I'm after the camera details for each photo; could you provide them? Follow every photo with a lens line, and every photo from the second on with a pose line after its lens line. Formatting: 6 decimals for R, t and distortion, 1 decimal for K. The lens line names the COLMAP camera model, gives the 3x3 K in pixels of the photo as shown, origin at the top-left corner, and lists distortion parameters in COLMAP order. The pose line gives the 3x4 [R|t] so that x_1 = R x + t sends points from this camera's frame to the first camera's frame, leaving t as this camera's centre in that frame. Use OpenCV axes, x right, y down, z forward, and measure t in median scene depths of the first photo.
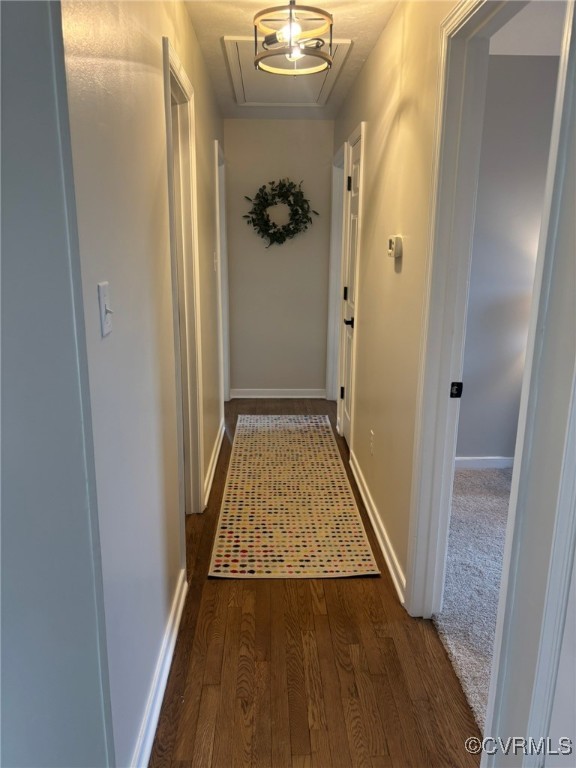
lens RADIAL K [[577.9, 0, 287.9], [0, 577.9, 387.5], [0, 0, 1]] dist [0.037883, -0.019507]
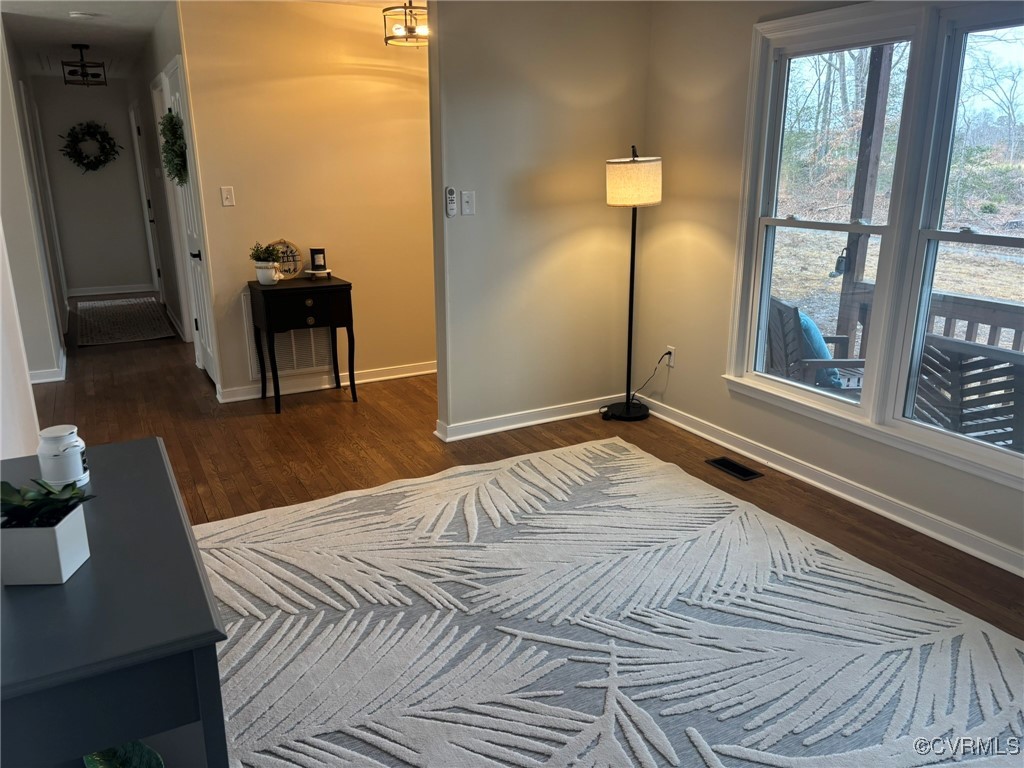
lens RADIAL K [[770.5, 0, 521.1], [0, 770.5, 383.1], [0, 0, 1]] dist [0.037883, -0.019507]
pose [[0.891685, -0.129510, 0.433733, 0.035147], [0.116237, 0.991578, 0.057115, 0.414799], [-0.437477, -0.000512, 0.899229, -1.739017]]
